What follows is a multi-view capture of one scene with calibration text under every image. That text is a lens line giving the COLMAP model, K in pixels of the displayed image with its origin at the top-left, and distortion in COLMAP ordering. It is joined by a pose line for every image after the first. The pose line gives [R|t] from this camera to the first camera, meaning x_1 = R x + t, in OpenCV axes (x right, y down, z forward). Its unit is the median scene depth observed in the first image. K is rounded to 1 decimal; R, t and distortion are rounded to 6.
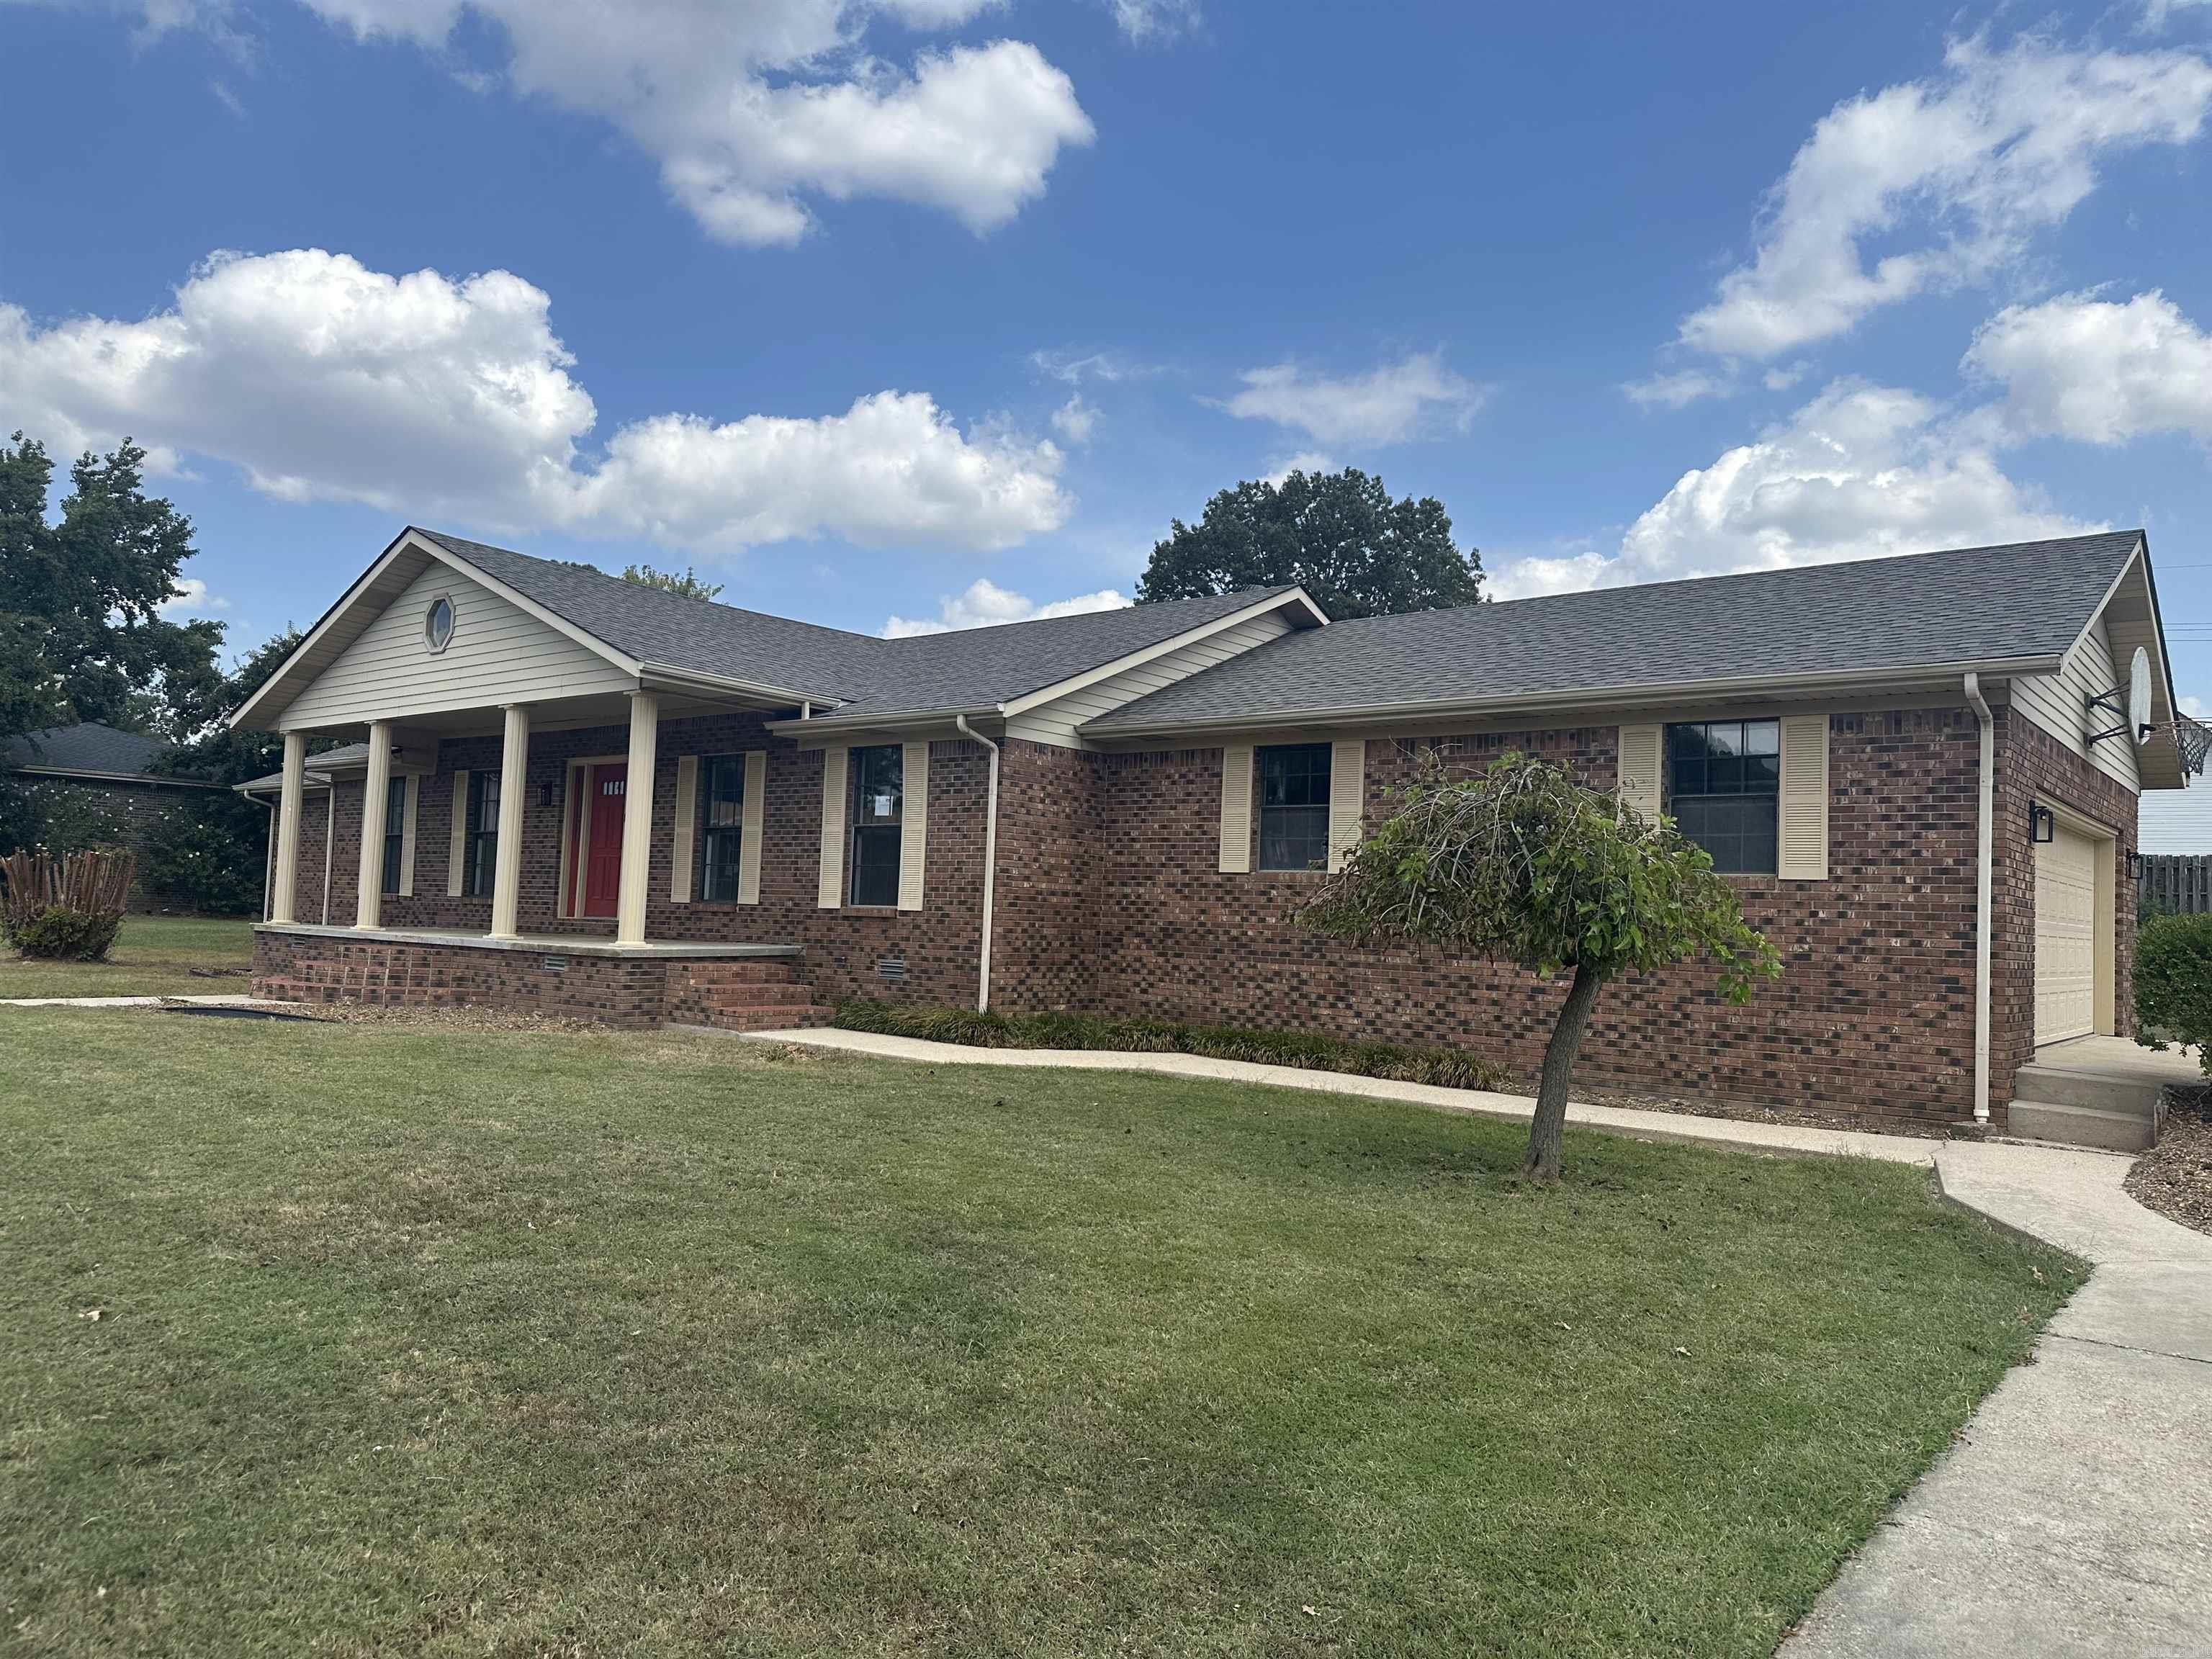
lens RADIAL K [[1540.1, 0, 1098.1], [0, 1540.1, 825.5], [0, 0, 1]] dist [0.121361, -0.171189]
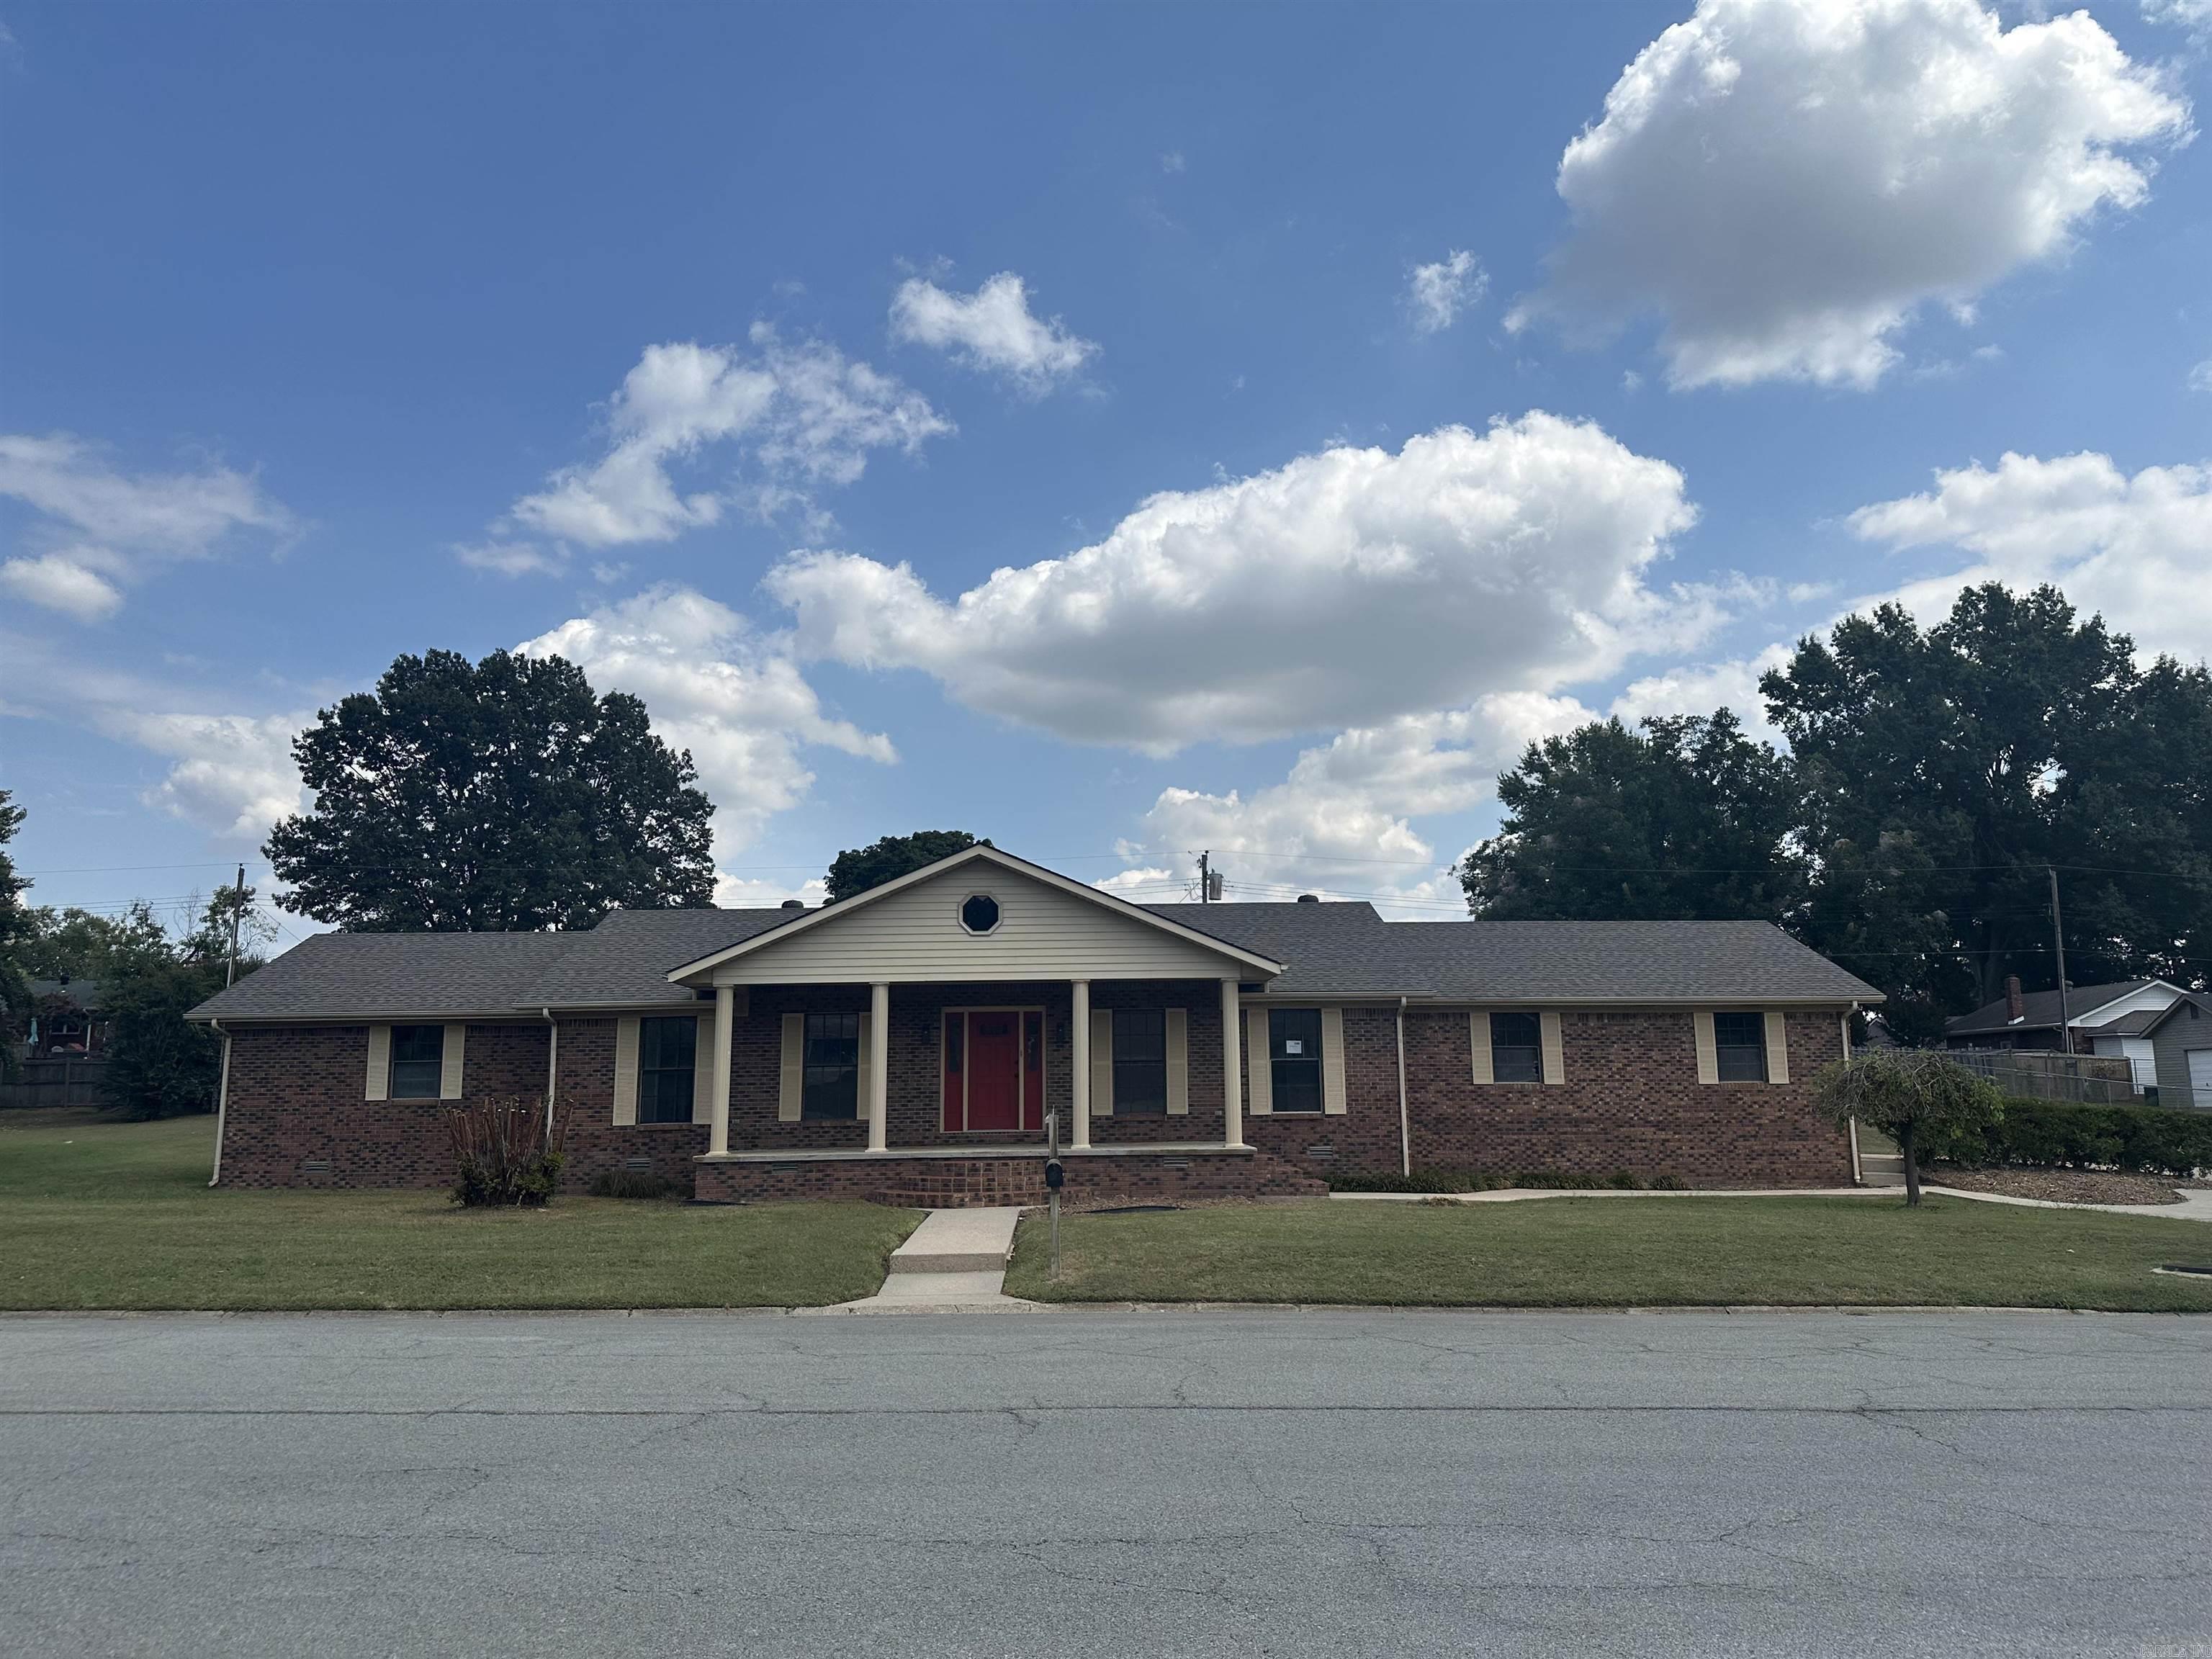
lens RADIAL K [[1502.4, 0, 1100.1], [0, 1502.4, 800.9], [0, 0, 1]] dist [0.115158, -0.207741]
pose [[0.756227, 0.082993, 0.649024, -1.390692], [-0.003771, 0.992459, -0.122516, -0.077007], [-0.654298, 0.090202, 0.750838, -0.059889]]
